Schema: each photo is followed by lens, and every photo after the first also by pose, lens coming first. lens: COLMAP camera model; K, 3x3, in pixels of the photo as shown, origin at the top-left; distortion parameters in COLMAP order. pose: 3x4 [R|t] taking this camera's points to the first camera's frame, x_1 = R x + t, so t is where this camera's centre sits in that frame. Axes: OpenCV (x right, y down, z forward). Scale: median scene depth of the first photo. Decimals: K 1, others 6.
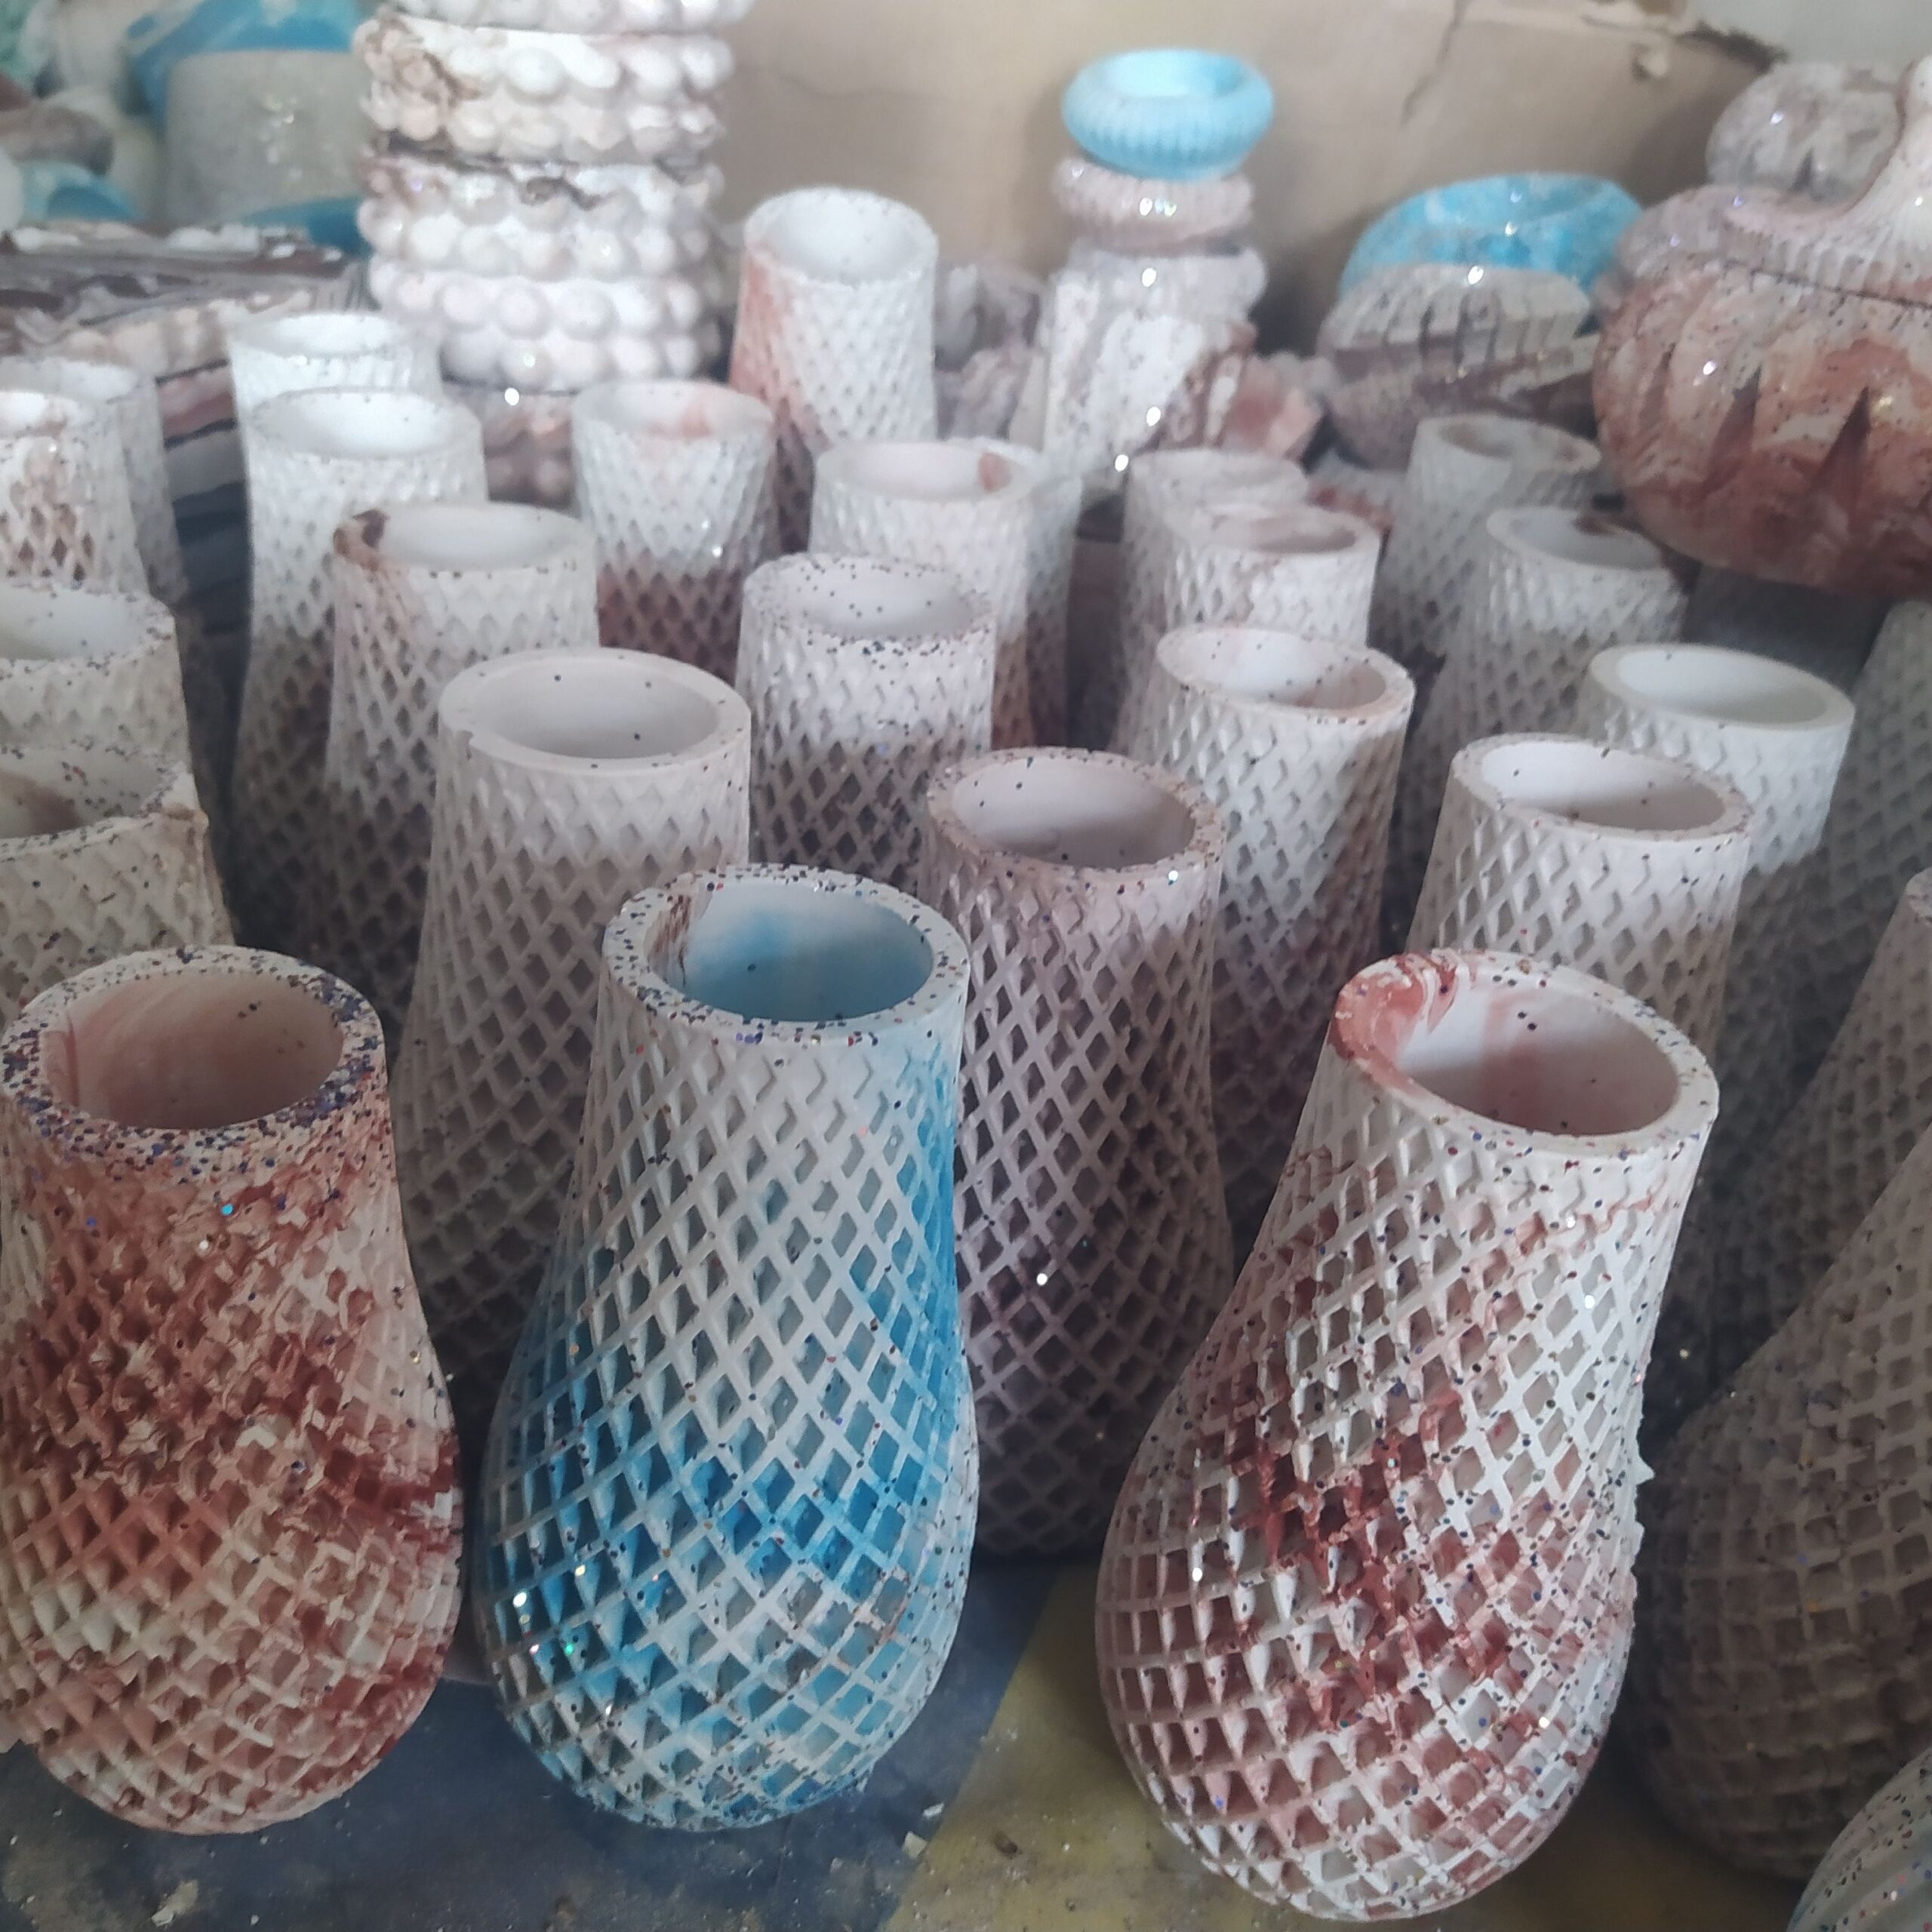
lens RADIAL K [[1958.4, 0, 944.0], [0, 1958.4, 953.7], [0, 0, 1]] dist [0.023389, 0.000000]
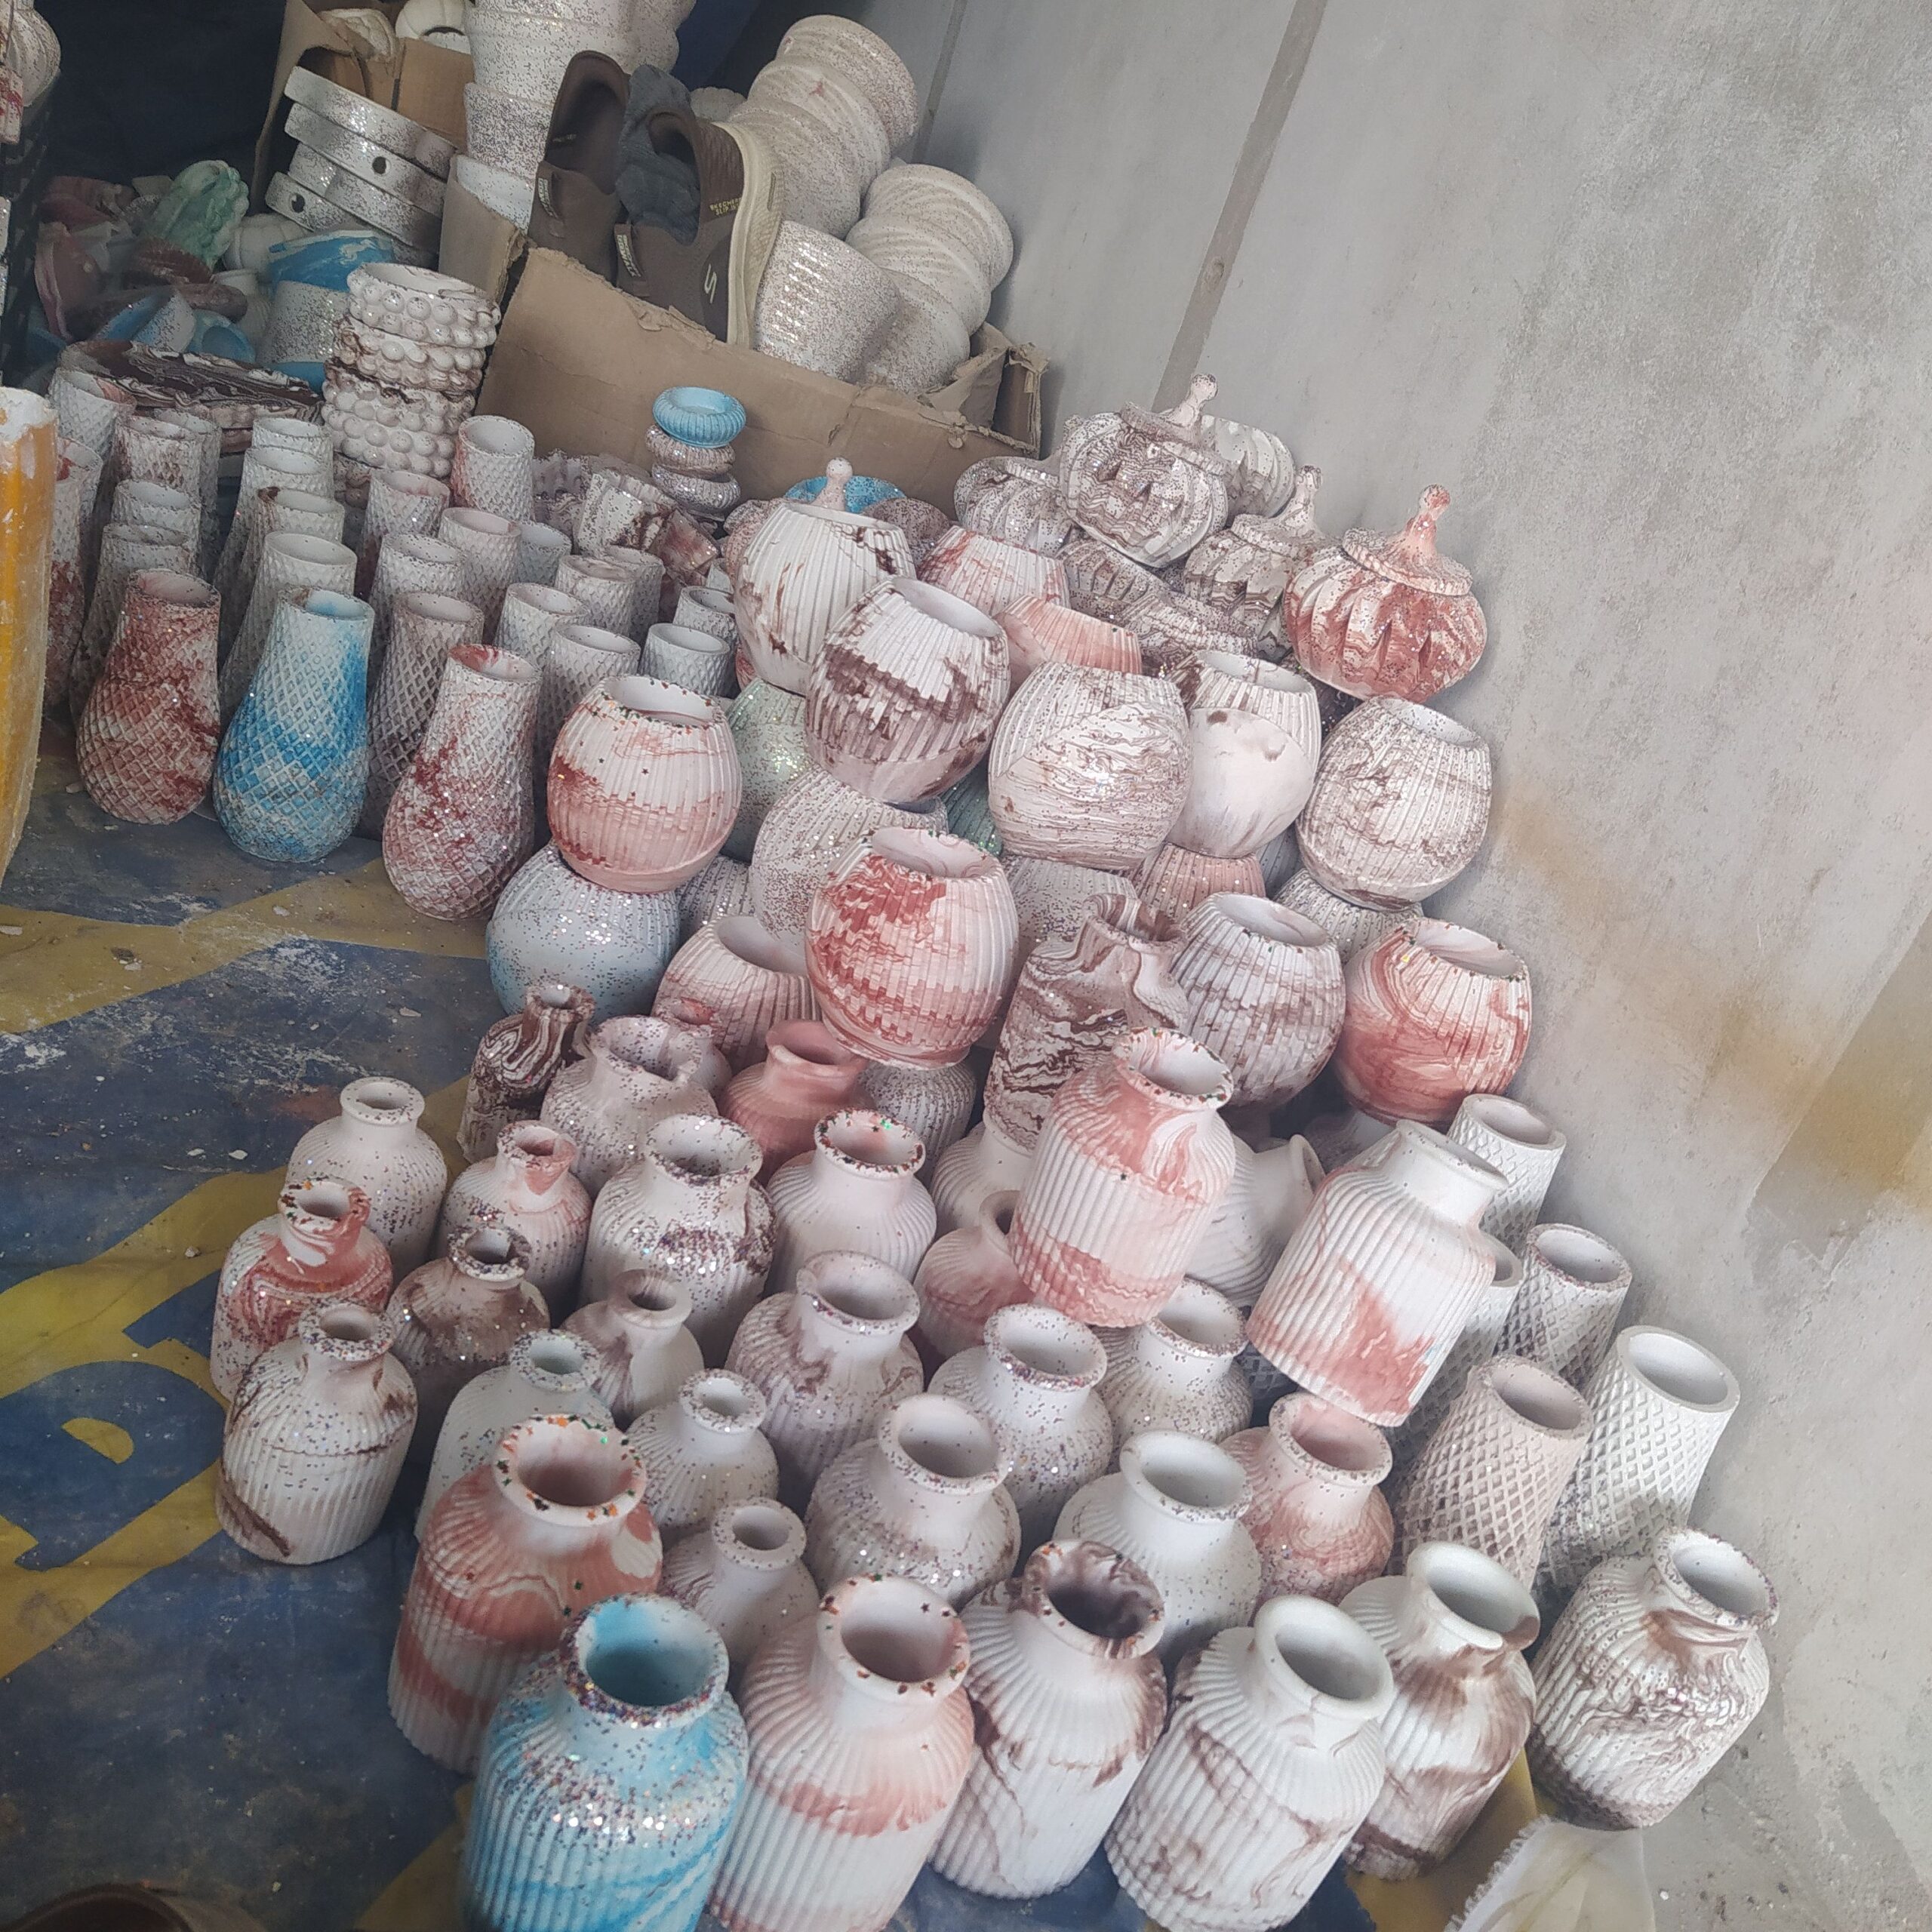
lens RADIAL K [[1958.4, 0, 1008.4], [0, 1958.4, 990.4], [0, 0, 1]] dist [0.023389, 0.000000]
pose [[0.976241, 0.215823, 0.019365, 0.705886], [-0.213684, 0.973679, -0.079295, 0.405545], [-0.035969, 0.073273, 0.996663, -1.540806]]
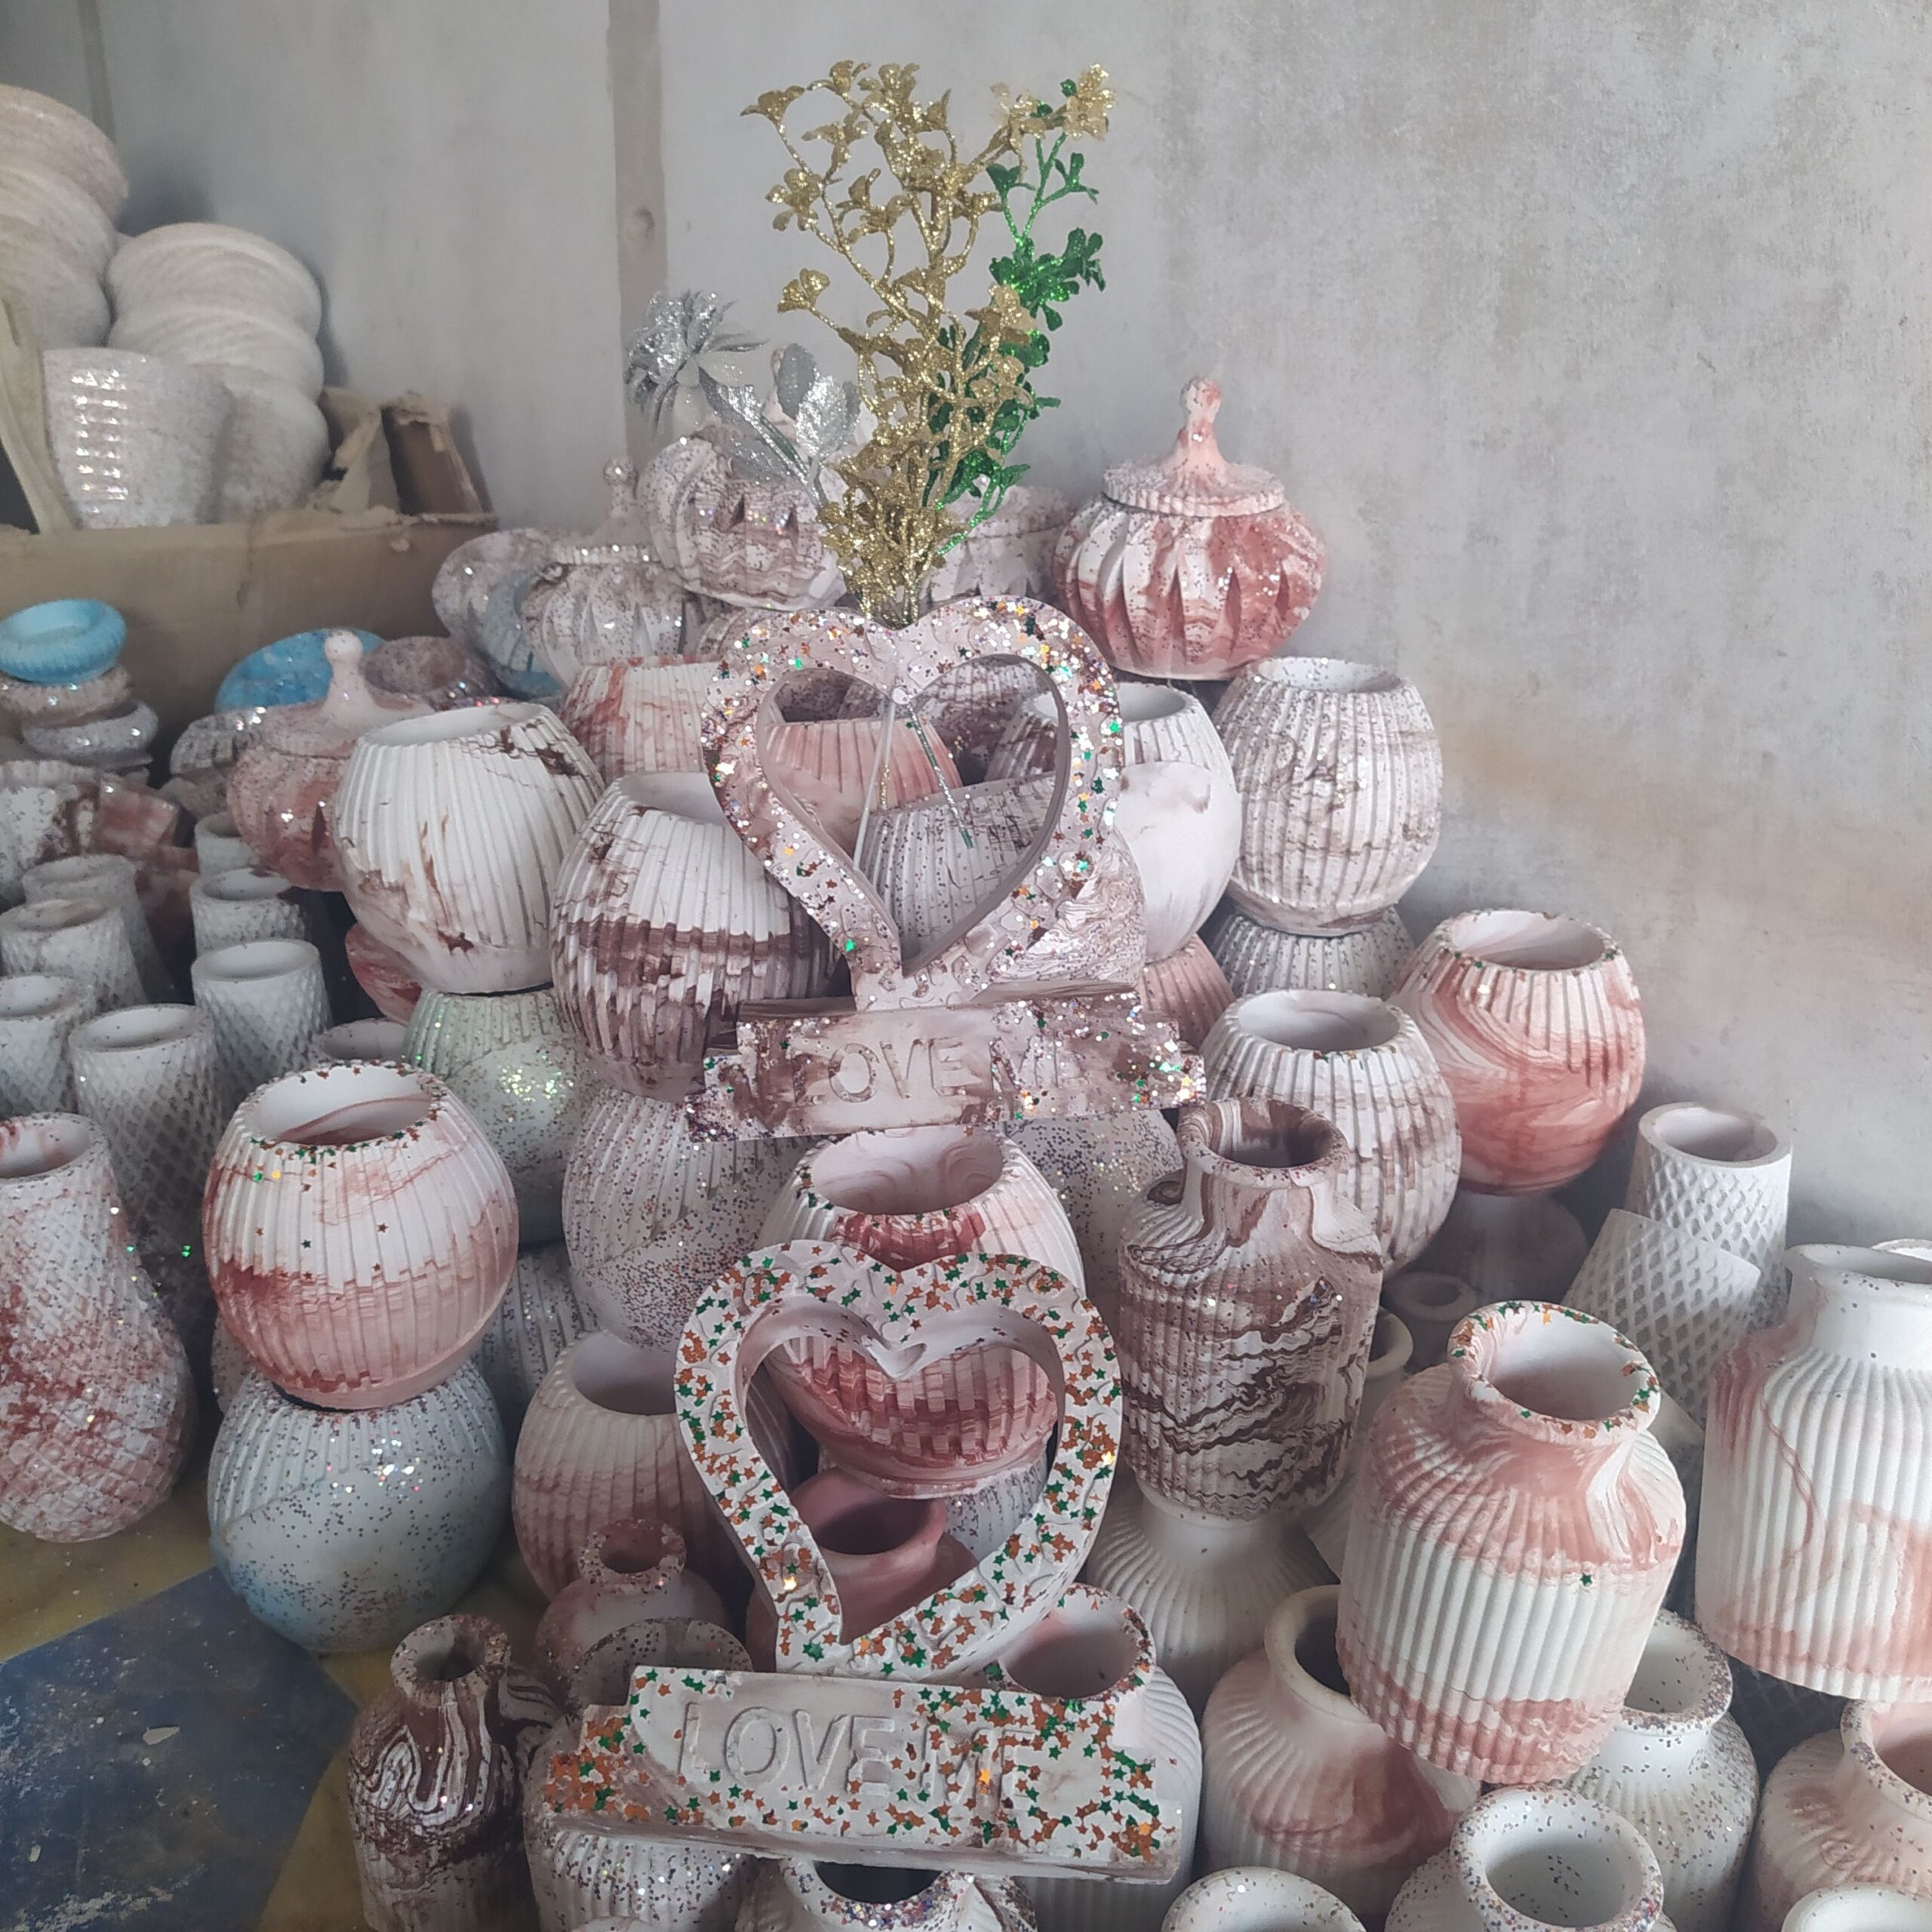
lens RADIAL K [[1958.4, 0, 986.7], [0, 1958.4, 945.7], [0, 0, 1]] dist [0.023389, 0.000000]
pose [[0.936491, -0.205702, 0.284027, 0.399120], [0.232284, 0.970610, -0.062938, 0.123377], [-0.262733, 0.124915, 0.956748, -0.917338]]
